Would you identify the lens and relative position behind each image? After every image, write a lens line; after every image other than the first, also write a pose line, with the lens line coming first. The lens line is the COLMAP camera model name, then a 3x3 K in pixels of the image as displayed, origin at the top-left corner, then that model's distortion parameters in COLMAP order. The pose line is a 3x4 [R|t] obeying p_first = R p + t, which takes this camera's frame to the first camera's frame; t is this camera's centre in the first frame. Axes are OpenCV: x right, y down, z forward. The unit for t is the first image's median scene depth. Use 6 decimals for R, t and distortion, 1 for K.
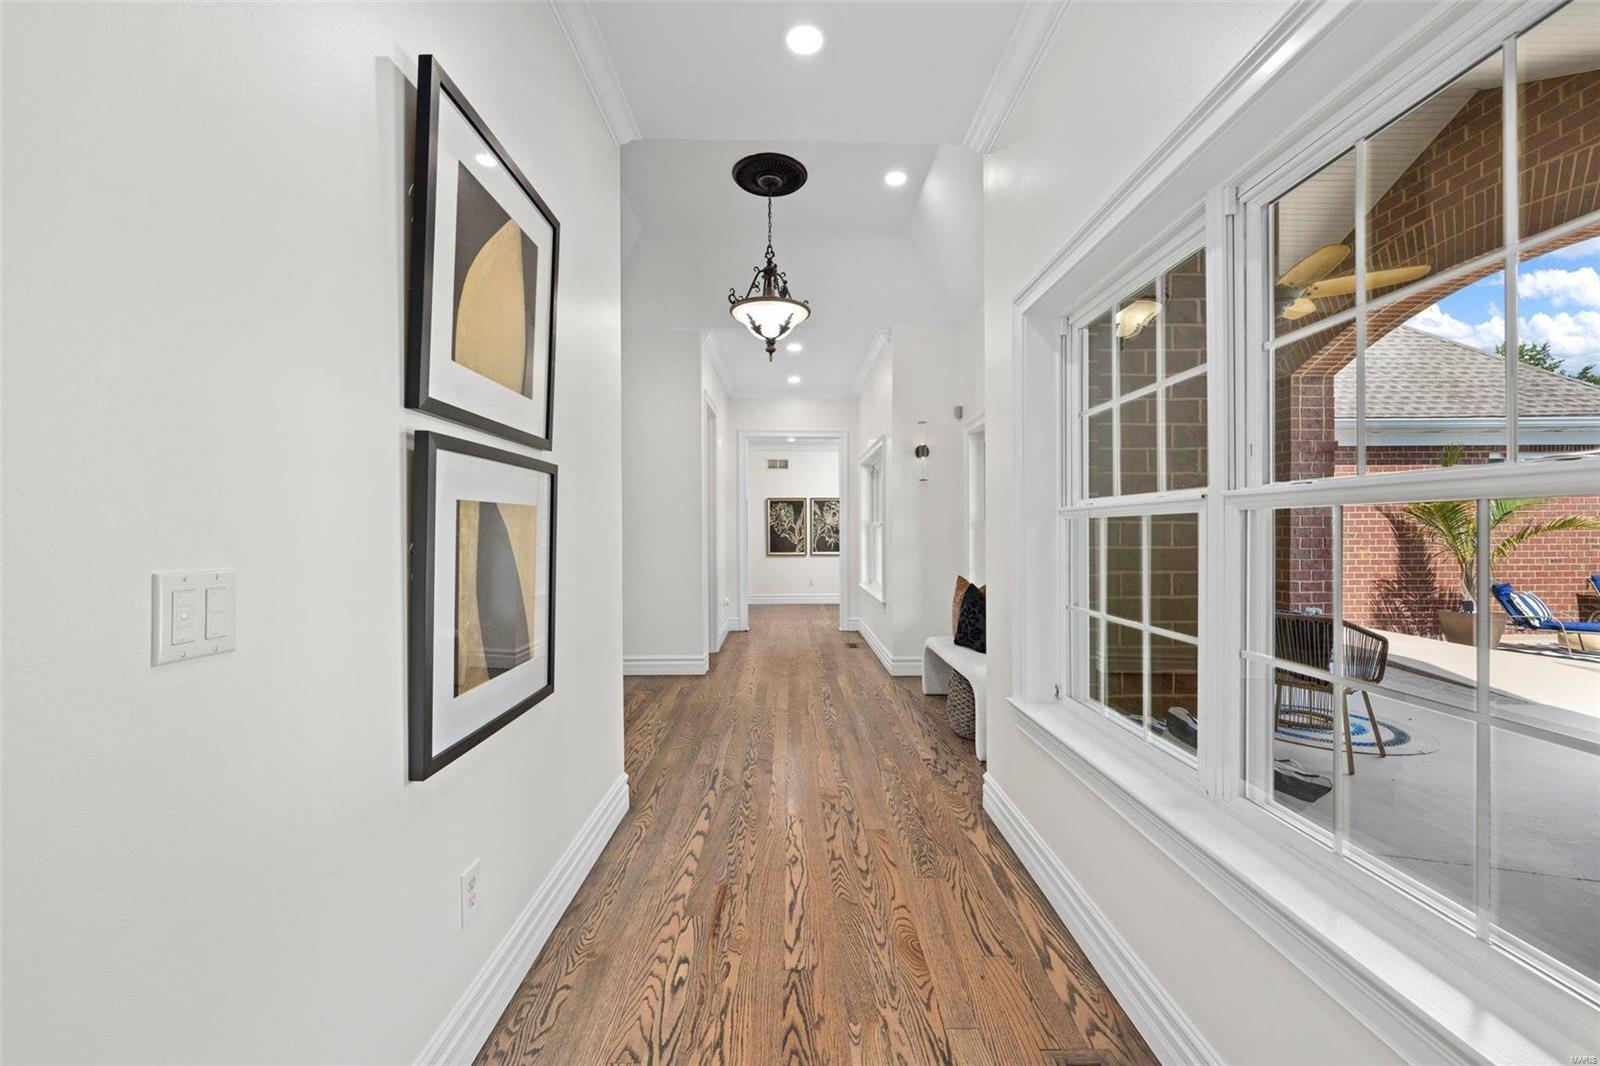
lens RADIAL K [[677.9, 0, 800.0], [0, 677.9, 533.0], [0, 0, 1]] dist [0.003439, 0.000308]
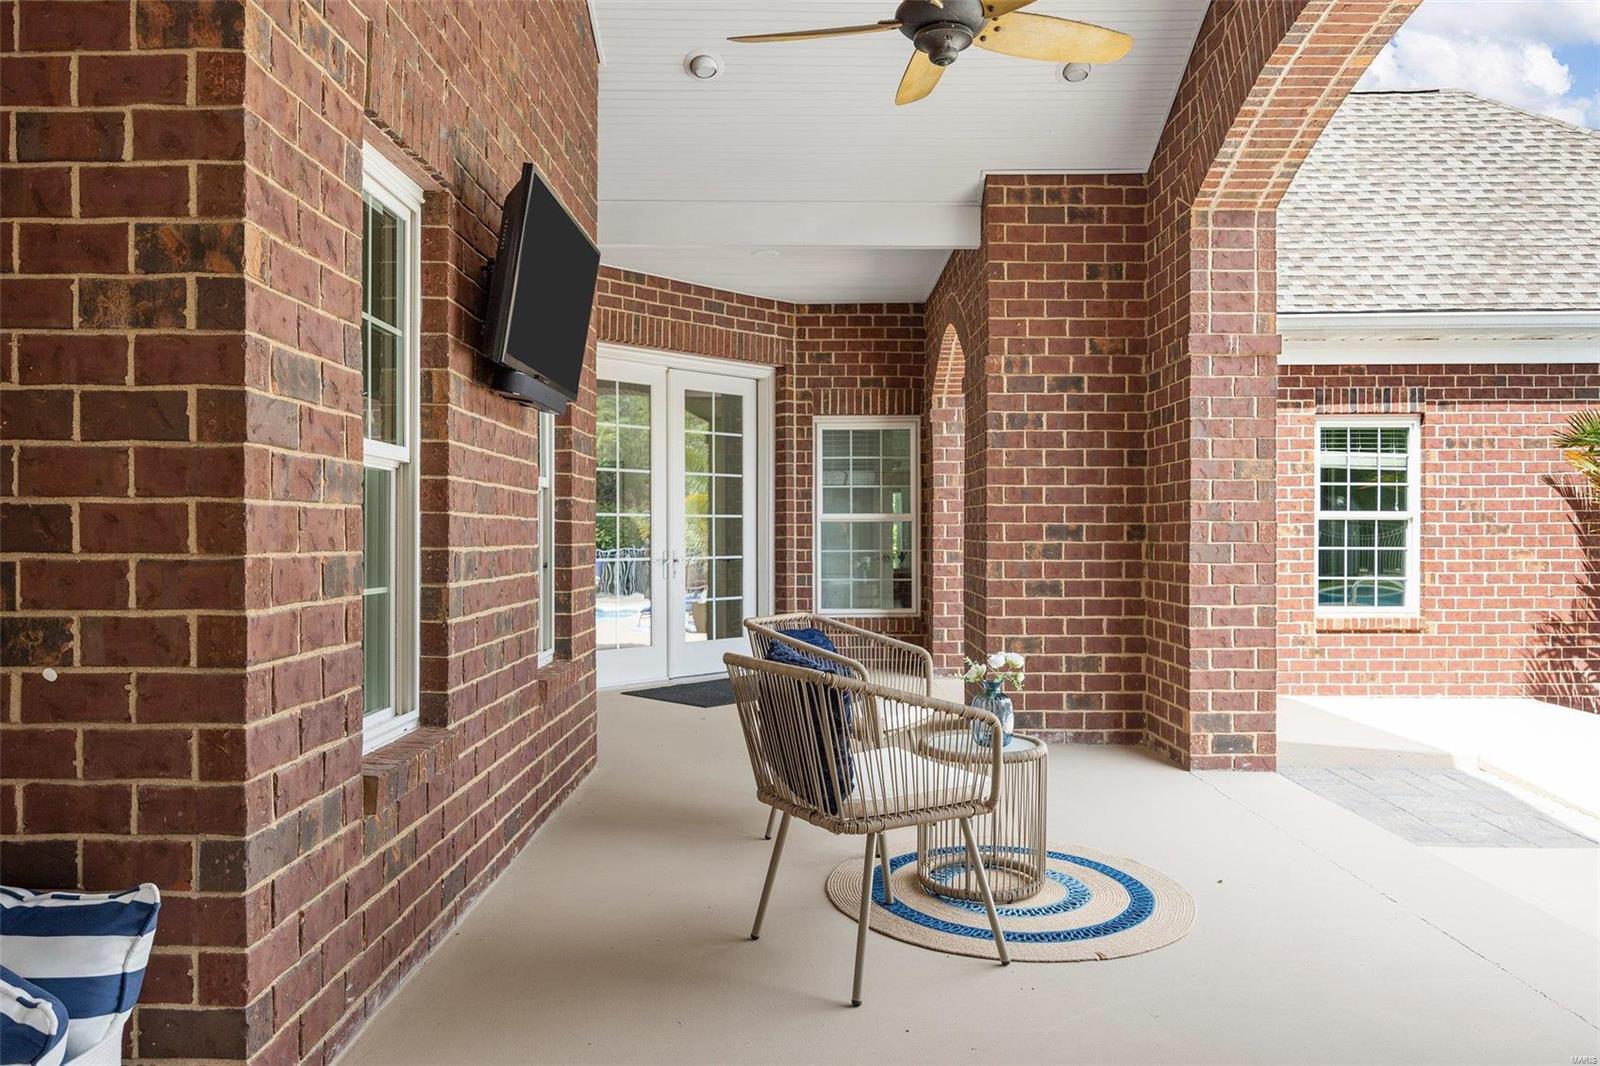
lens RADIAL K [[1152.1, 0, 800.0], [0, 1152.1, 533.0], [0, 0, 1]] dist [-0.001501, -0.000959]
pose [[0.999828, 0.004005, -0.018089, 0.439121], [-0.004046, 0.999989, -0.002206, 0.018394], [0.018080, 0.002279, 0.999834, 0.115972]]
